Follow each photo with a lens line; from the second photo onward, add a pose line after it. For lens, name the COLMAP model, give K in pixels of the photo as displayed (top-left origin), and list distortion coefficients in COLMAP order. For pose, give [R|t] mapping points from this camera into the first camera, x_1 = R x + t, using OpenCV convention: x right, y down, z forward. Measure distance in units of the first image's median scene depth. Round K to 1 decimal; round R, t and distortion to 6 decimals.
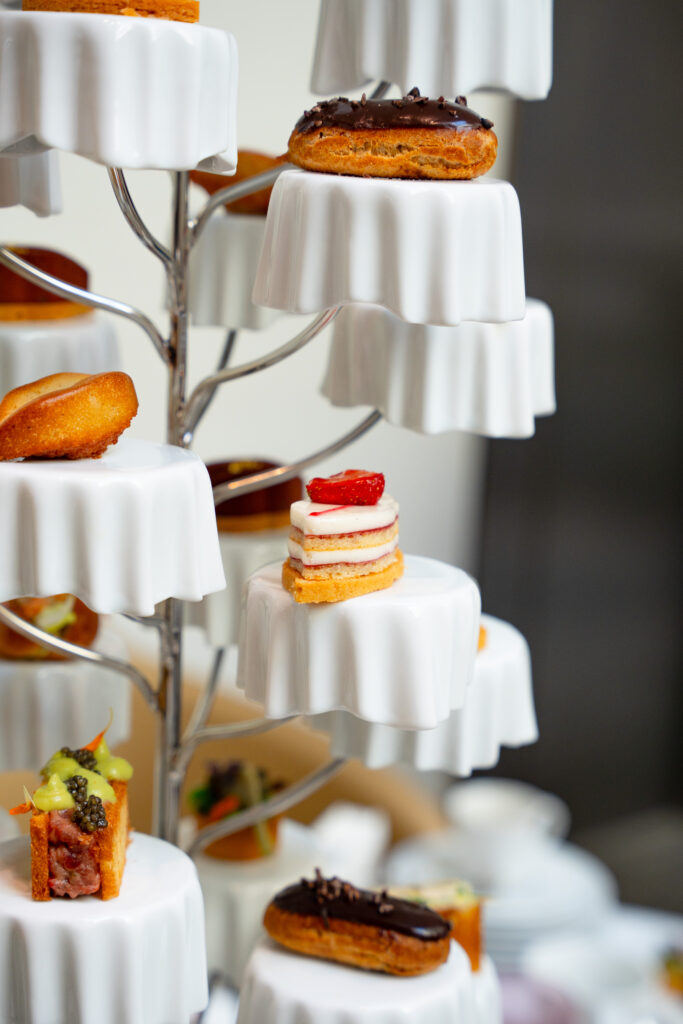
lens RADIAL K [[1908.4, 0, 345.7], [0, 1908.4, 507.3], [0, 0, 1]] dist [0.198078, 0.000000]
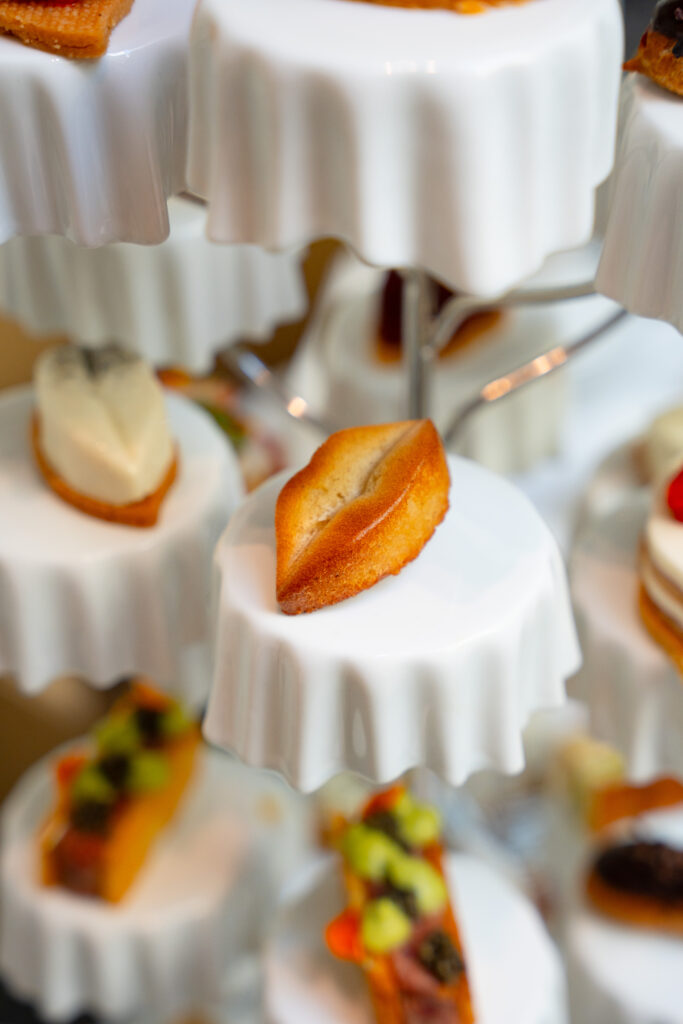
lens RADIAL K [[1908.4, 0, 338.9], [0, 1908.4, 507.8], [0, 0, 1]] dist [0.198078, 0.000000]
pose [[0.989480, -0.133117, 0.056652, -0.197983], [0.093122, 0.885728, 0.454768, -0.377322], [-0.110715, -0.444708, 0.888807, 0.380961]]
